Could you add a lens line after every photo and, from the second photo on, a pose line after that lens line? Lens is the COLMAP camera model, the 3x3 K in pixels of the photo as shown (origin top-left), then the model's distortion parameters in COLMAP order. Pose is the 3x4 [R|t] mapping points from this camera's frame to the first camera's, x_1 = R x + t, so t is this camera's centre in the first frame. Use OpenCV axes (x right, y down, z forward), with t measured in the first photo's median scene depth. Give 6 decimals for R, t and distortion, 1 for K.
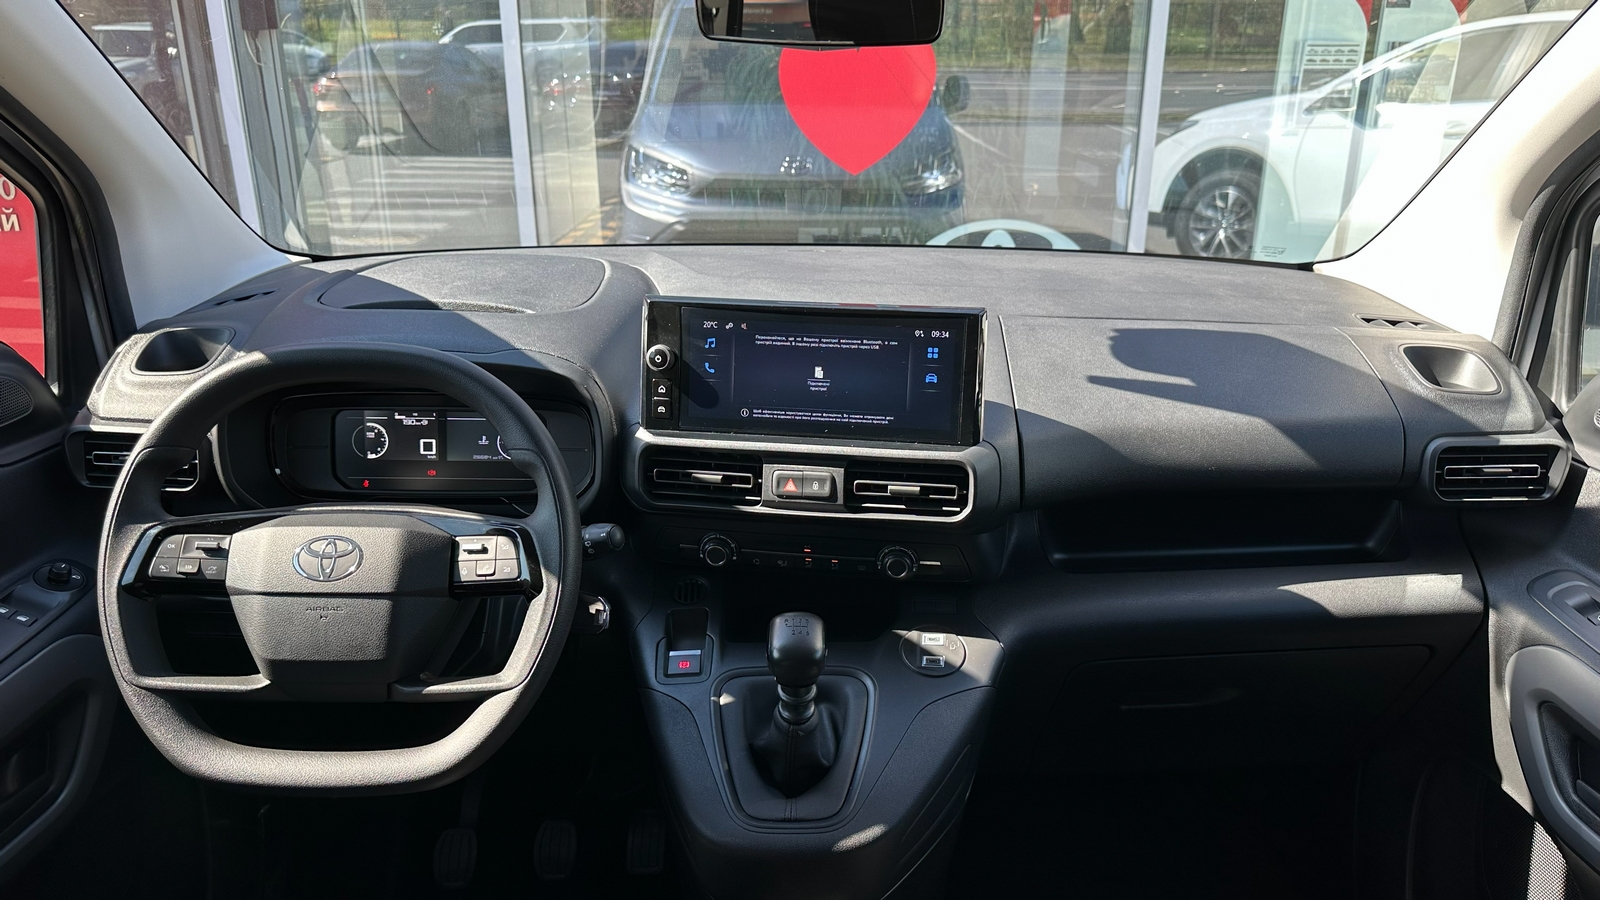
lens RADIAL K [[1155.0, 0, 856.8], [0, 1155.0, 448.4], [0, 0, 1]] dist [0.040612, -0.077691]
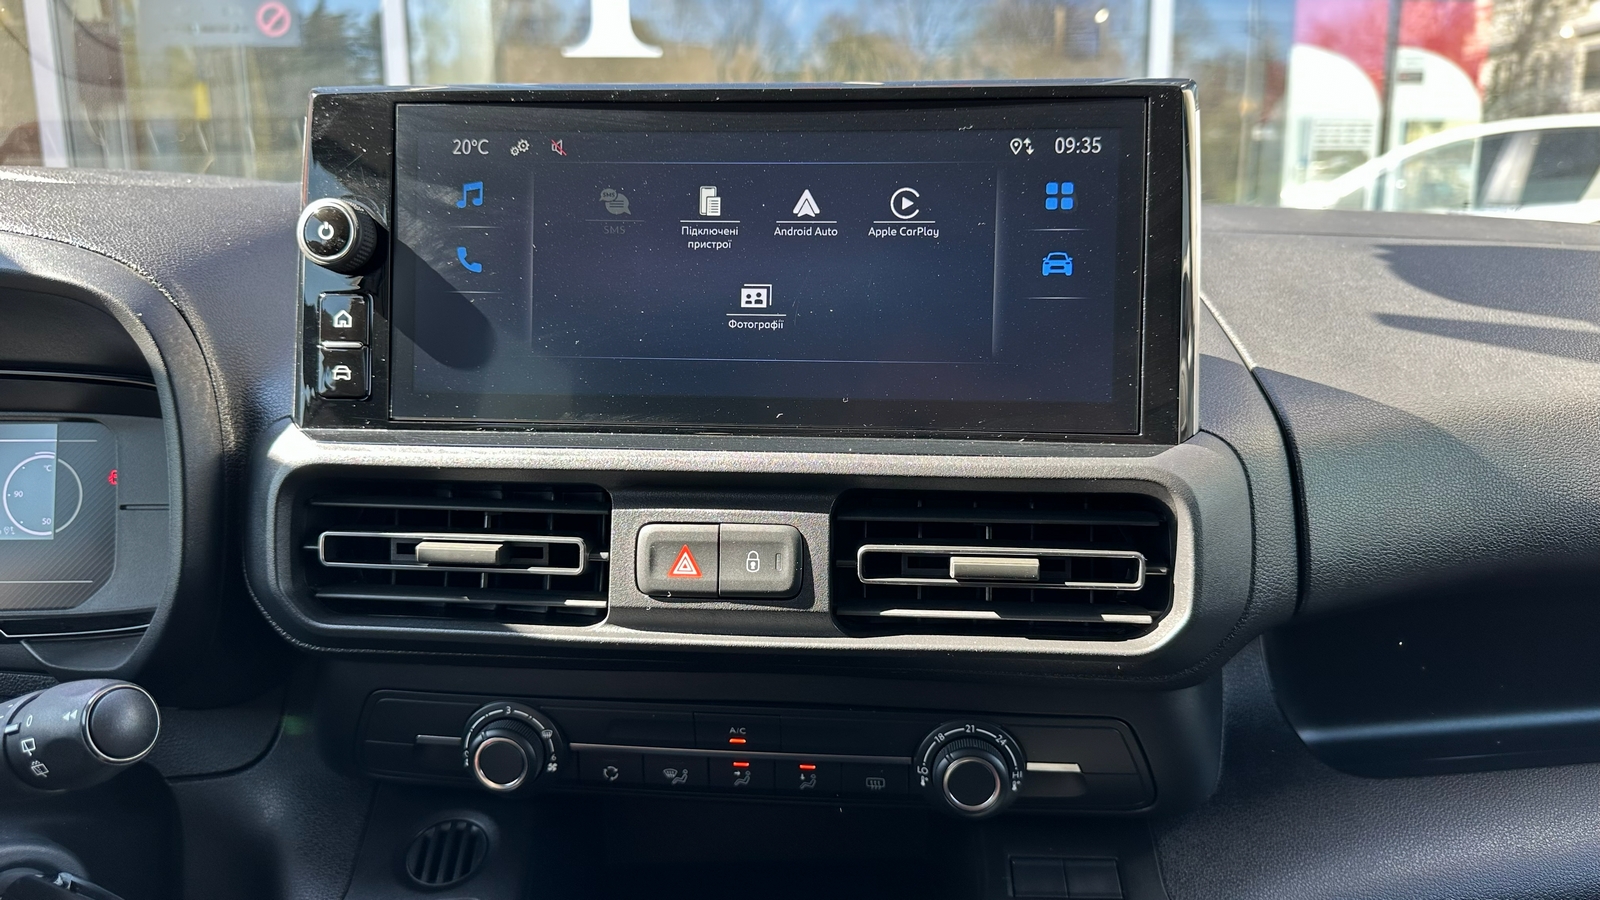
lens RADIAL K [[1204.7, 0, 834.2], [0, 1204.7, 451.1], [0, 0, 1]] dist [0.181887, -0.388332]
pose [[0.999668, -0.024814, 0.006977, -0.011531], [0.025490, 0.991871, -0.124666, 0.045683], [-0.003827, 0.124803, 0.992174, 0.611468]]
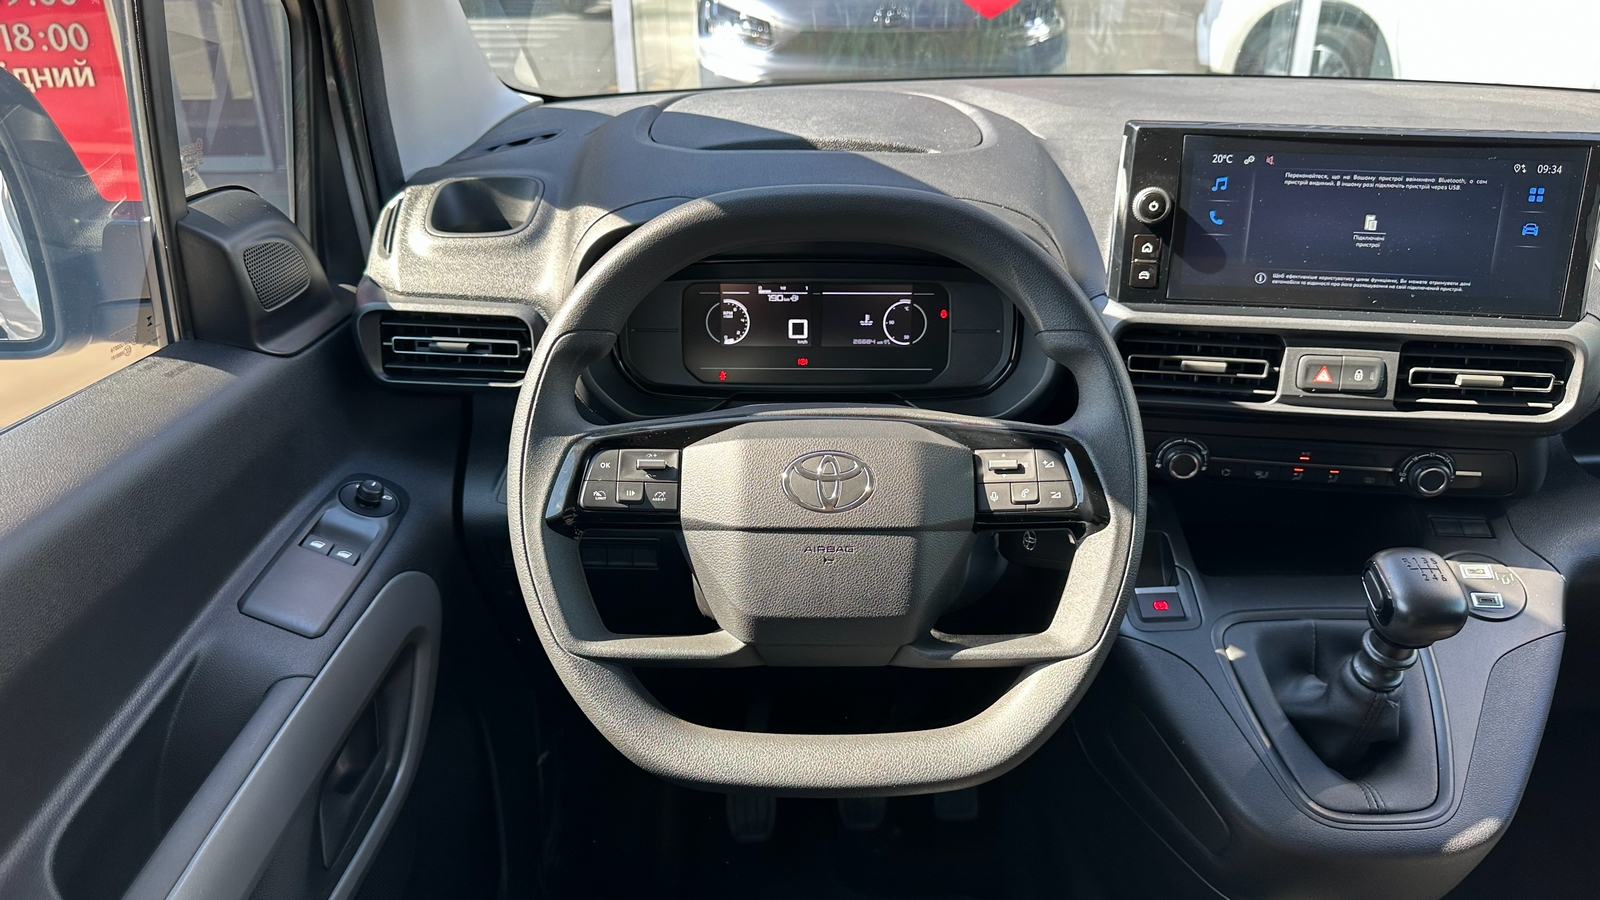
lens RADIAL K [[1144.2, 0, 797.5], [0, 1144.2, 456.5], [0, 0, 1]] dist [0.042947, -0.047514]
pose [[0.999888, -0.006331, -0.013581, -0.392738], [0.007771, 0.994032, 0.108816, 0.000041], [0.012811, -0.108909, 0.993969, 0.237303]]
